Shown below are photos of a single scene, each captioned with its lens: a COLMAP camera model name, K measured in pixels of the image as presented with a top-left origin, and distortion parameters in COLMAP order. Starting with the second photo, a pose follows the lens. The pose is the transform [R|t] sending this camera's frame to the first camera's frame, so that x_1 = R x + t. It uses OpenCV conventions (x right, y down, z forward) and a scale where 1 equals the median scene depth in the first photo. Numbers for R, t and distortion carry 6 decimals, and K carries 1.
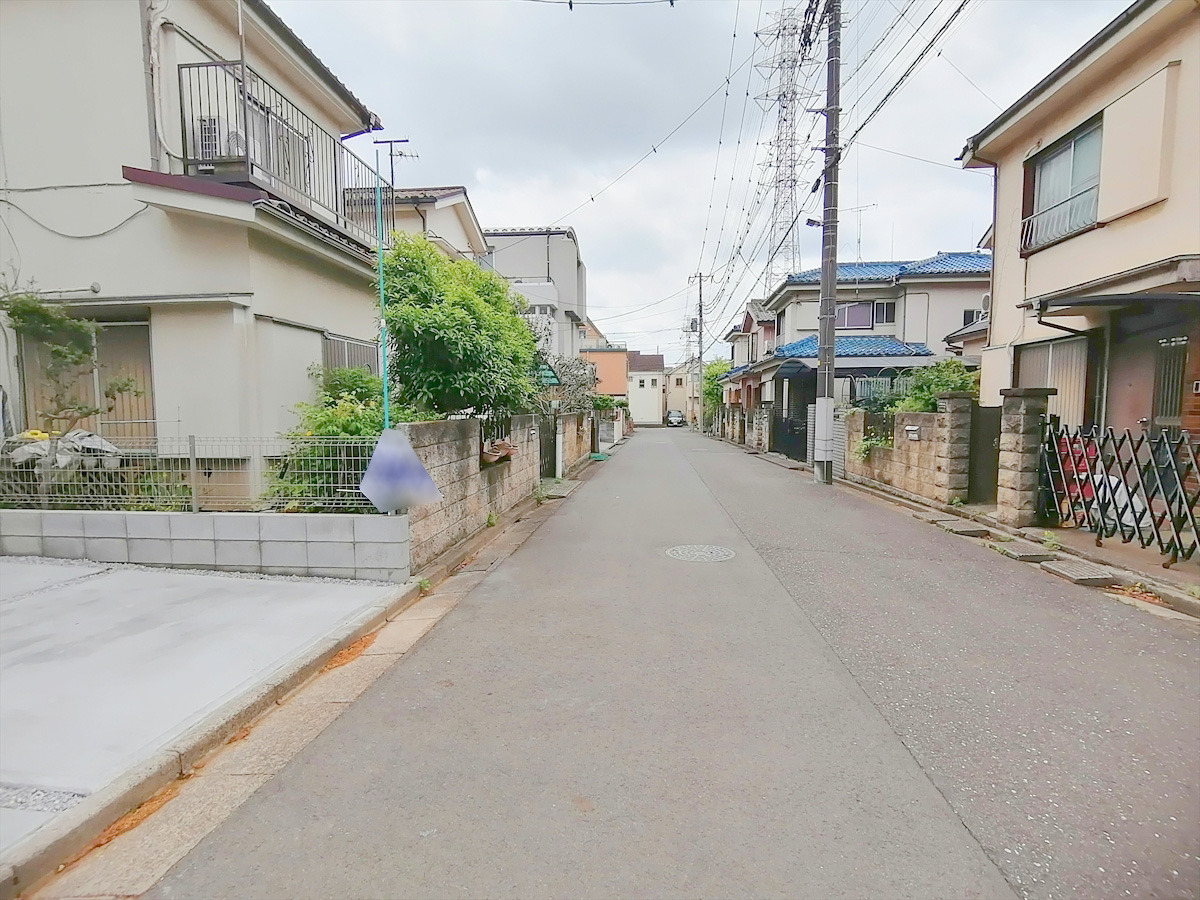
lens RADIAL K [[591.7, 0, 576.4], [0, 591.7, 447.3], [0, 0, 1]] dist [0.019572, -0.000103]
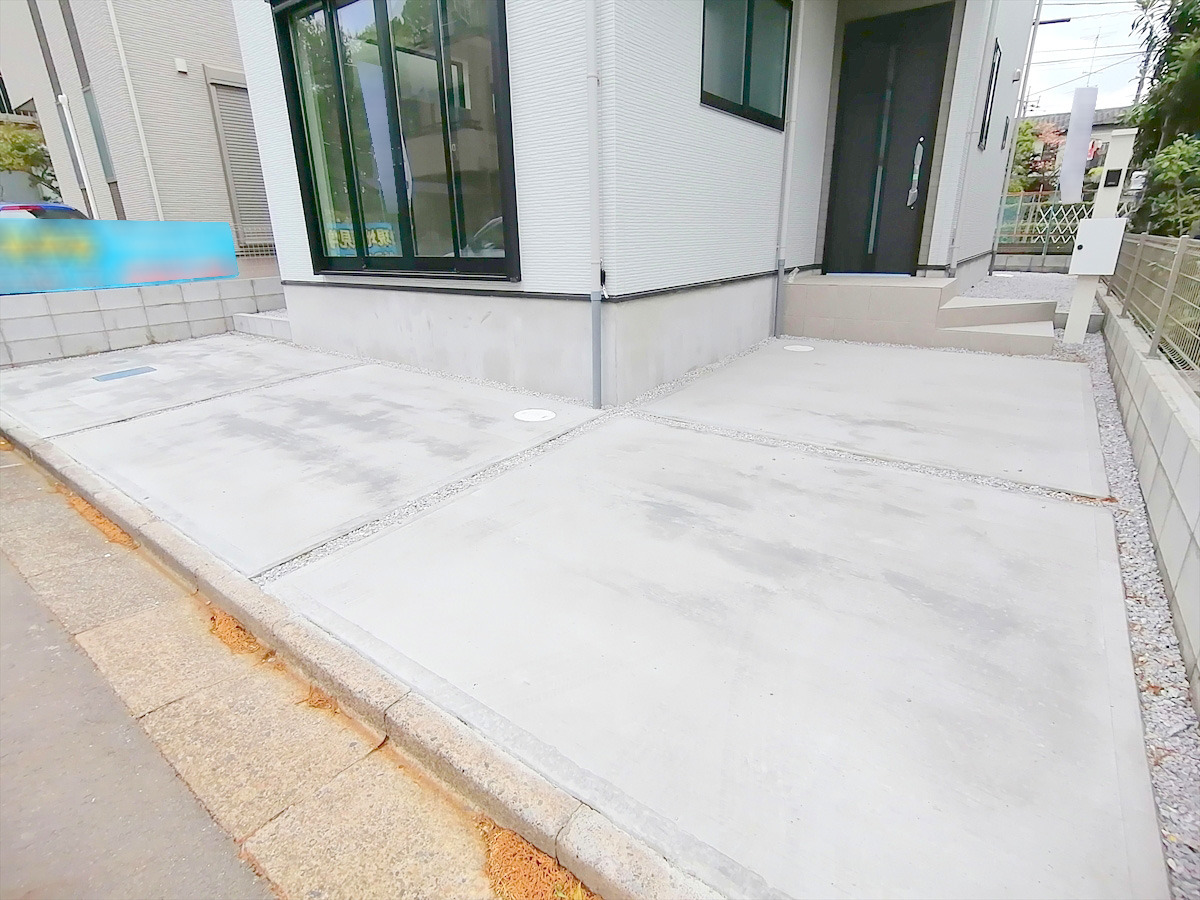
lens RADIAL K [[605.1, 0, 600.0], [0, 605.1, 450.0], [0, 0, 1]] dist [-0.012578, 0.000027]
pose [[-0.486578, 0.305285, -0.818561, -0.225682], [-0.038938, 0.928449, 0.369414, -0.027005], [0.872769, 0.211622, -0.439876, 1.348114]]
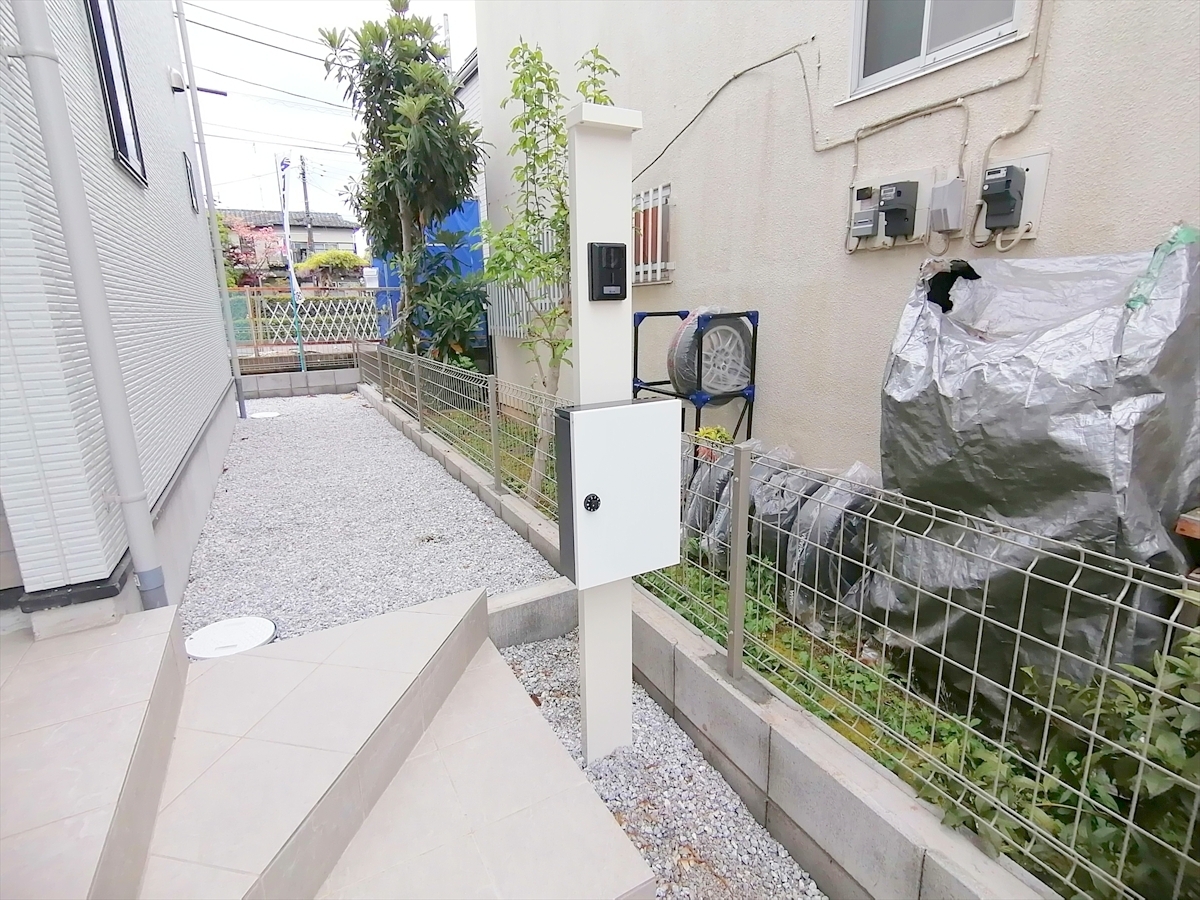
lens RADIAL K [[591.7, 0, 576.4], [0, 591.7, 447.3], [0, 0, 1]] dist [0.019572, -0.000103]
pose [[0.545111, 0.184378, -0.817838, -1.955936], [-0.033314, 0.979510, 0.198622, -0.118078], [0.837702, -0.081025, 0.540084, 1.407186]]
